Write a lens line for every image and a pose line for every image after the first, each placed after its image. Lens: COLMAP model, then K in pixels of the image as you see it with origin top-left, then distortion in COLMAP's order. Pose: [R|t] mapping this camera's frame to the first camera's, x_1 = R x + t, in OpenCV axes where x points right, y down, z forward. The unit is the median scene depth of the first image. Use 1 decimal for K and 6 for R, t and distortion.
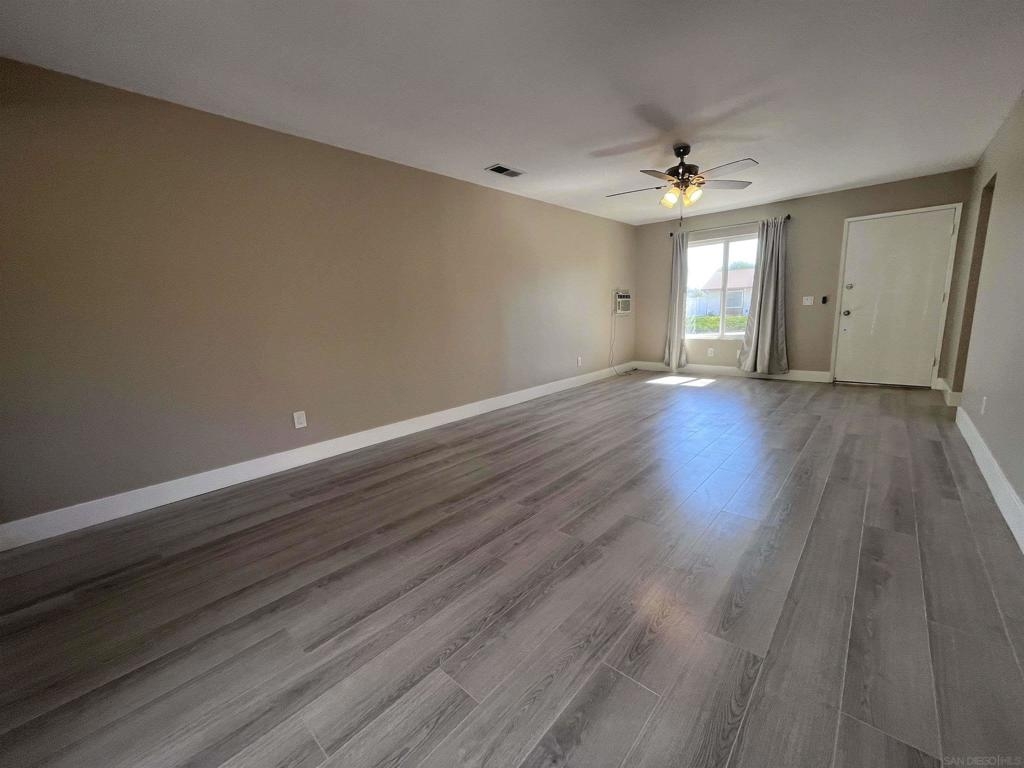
lens RADIAL K [[408.9, 0, 496.7], [0, 408.9, 395.0], [0, 0, 1]] dist [0.000365, 0.000439]
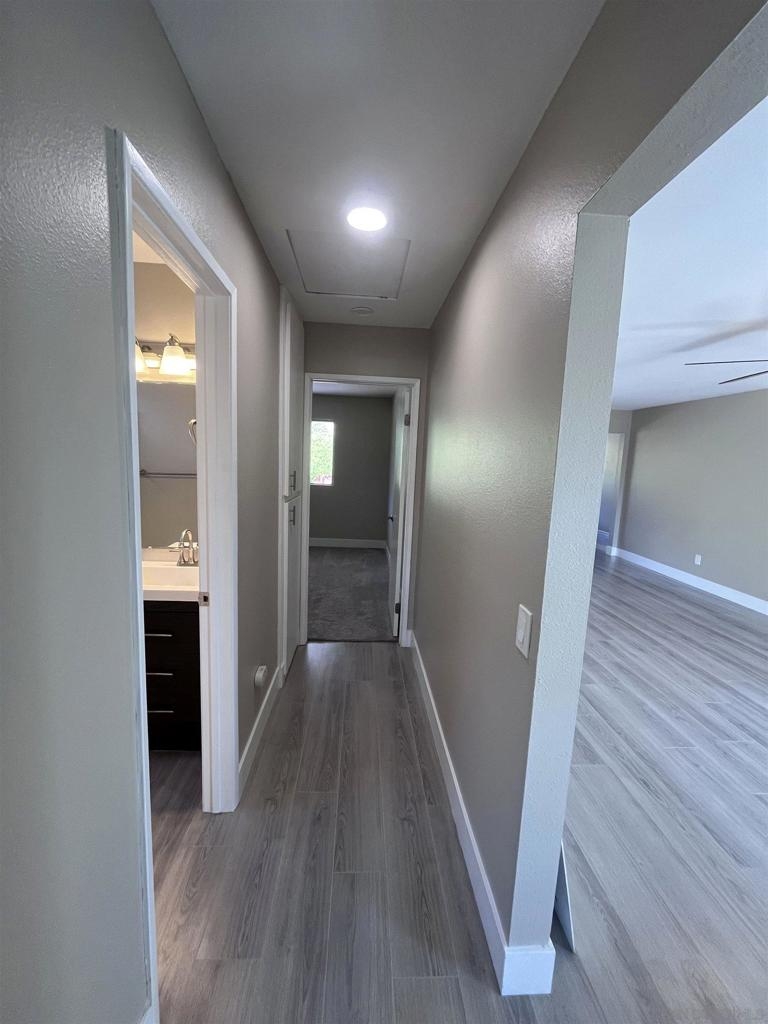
lens RADIAL K [[408.9, 0, 385.1], [0, 408.9, 512.0], [0, 0, 1]] dist [0.000365, 0.000439]
pose [[-0.691486, 0.113017, -0.713495, 1.586828], [-0.146092, 0.945400, 0.291336, -0.426984], [0.707464, 0.305690, -0.637220, 1.098066]]
